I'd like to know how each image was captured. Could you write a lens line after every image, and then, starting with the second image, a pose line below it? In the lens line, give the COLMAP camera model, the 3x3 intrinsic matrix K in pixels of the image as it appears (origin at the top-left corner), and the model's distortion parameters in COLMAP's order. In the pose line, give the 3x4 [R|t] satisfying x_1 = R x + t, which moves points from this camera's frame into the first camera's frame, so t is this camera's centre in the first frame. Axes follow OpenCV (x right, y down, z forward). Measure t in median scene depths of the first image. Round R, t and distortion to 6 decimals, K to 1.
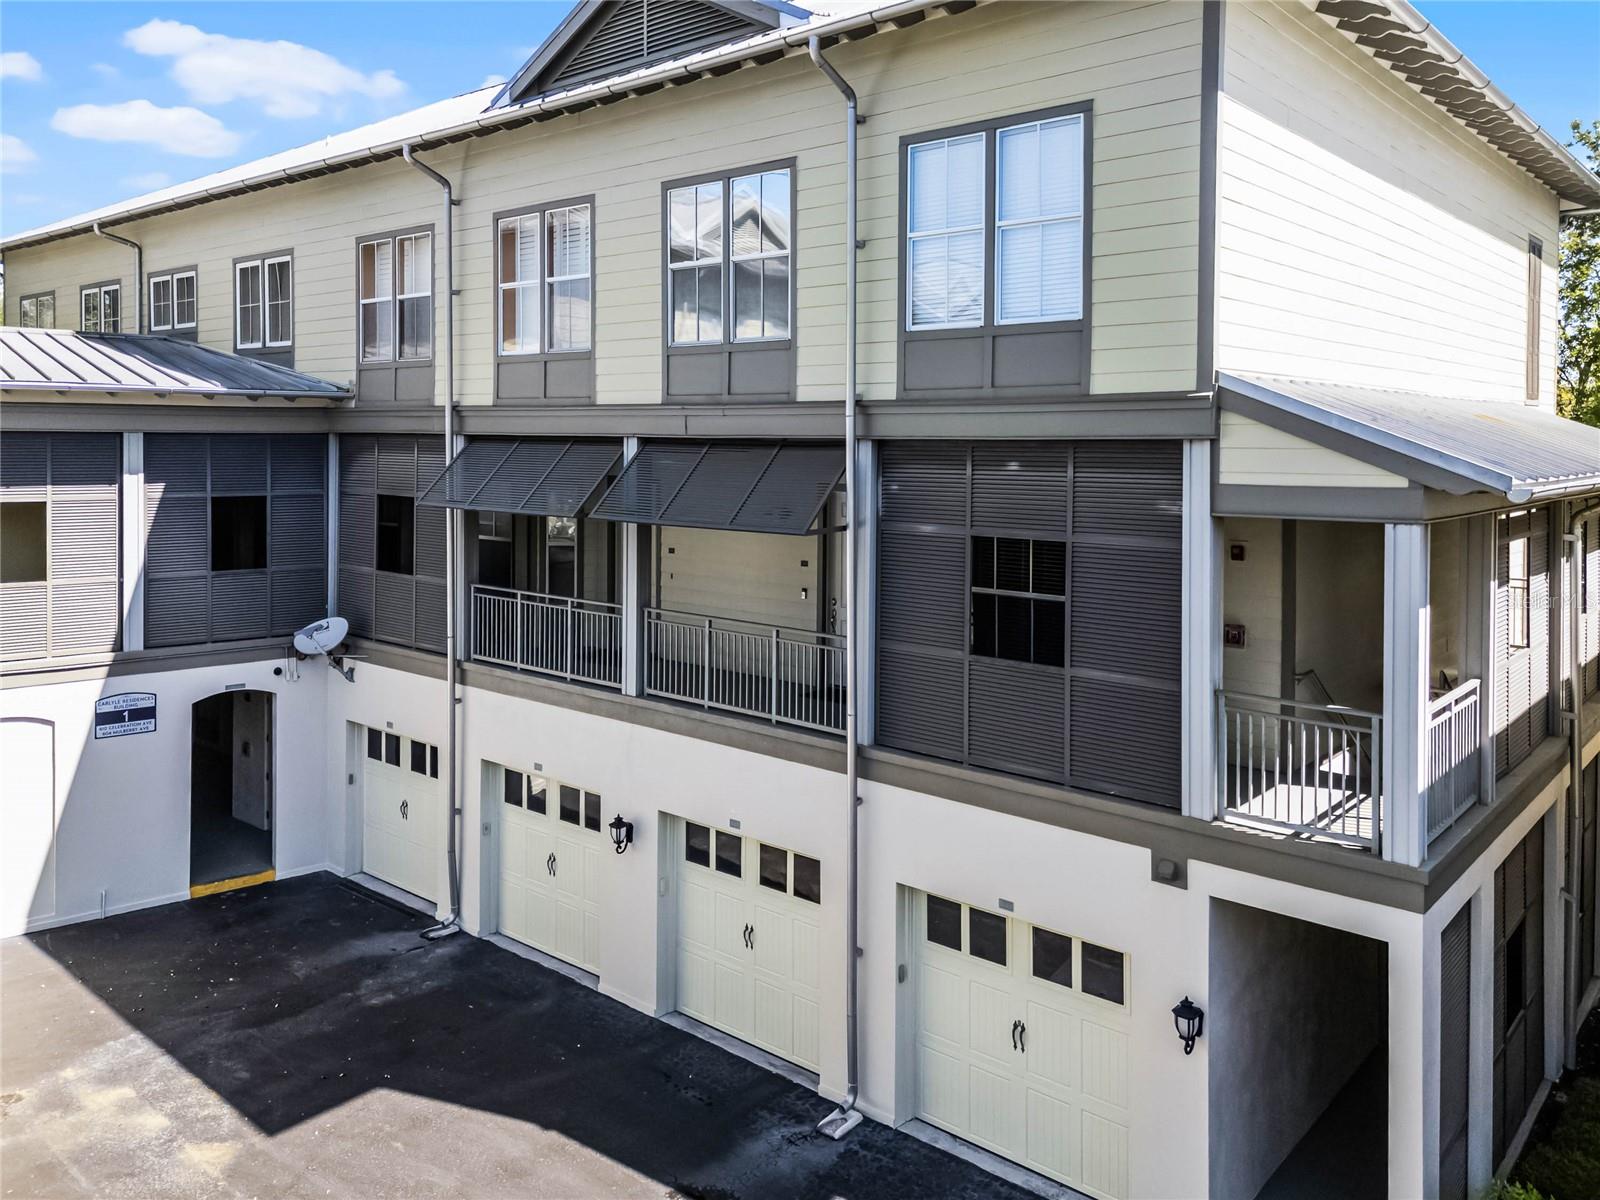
lens RADIAL K [[1197.2, 0, 793.7], [0, 1197.2, 457.4], [0, 0, 1]] dist [0.062478, -0.005828]
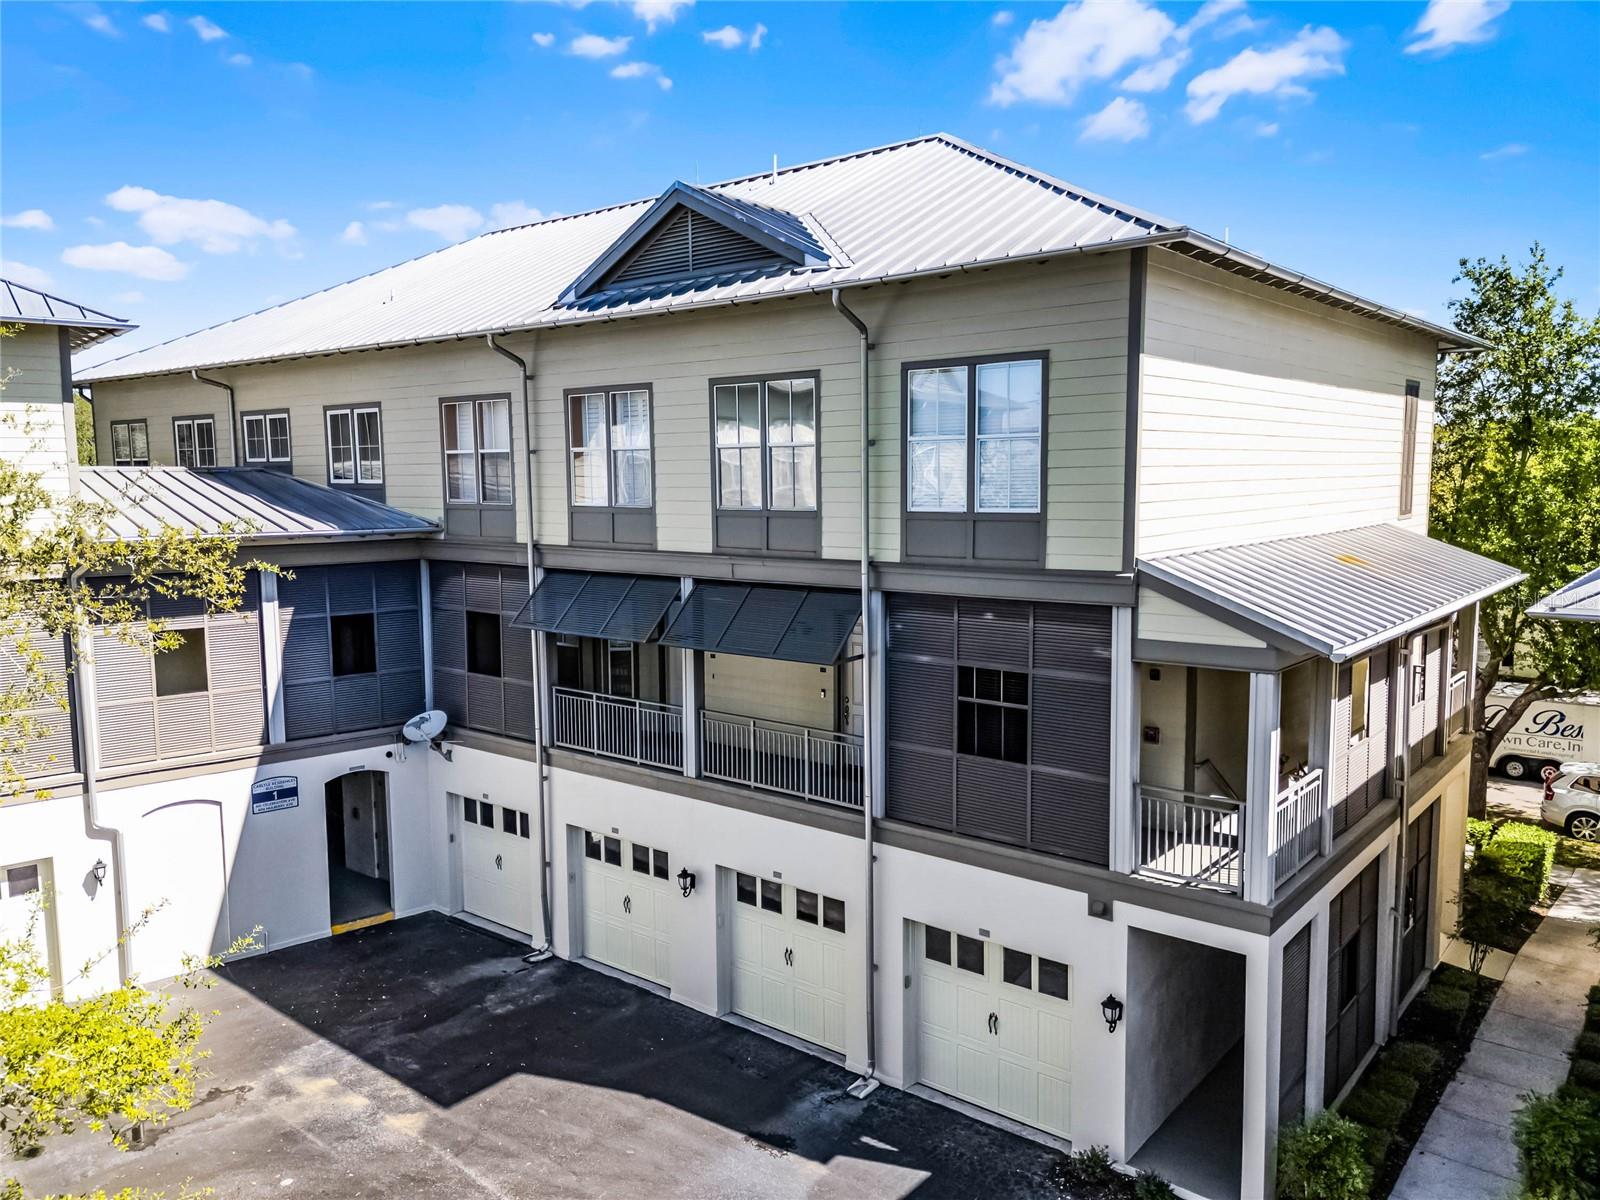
lens RADIAL K [[1139.3, 0, 800.0], [0, 1139.3, 600.0], [0, 0, 1]] dist [0.089874, -0.000584]
pose [[0.999496, -0.017763, 0.026326, -0.055039], [0.015338, 0.995857, 0.089626, -0.113824], [-0.027809, -0.089177, 0.995627, -0.236350]]
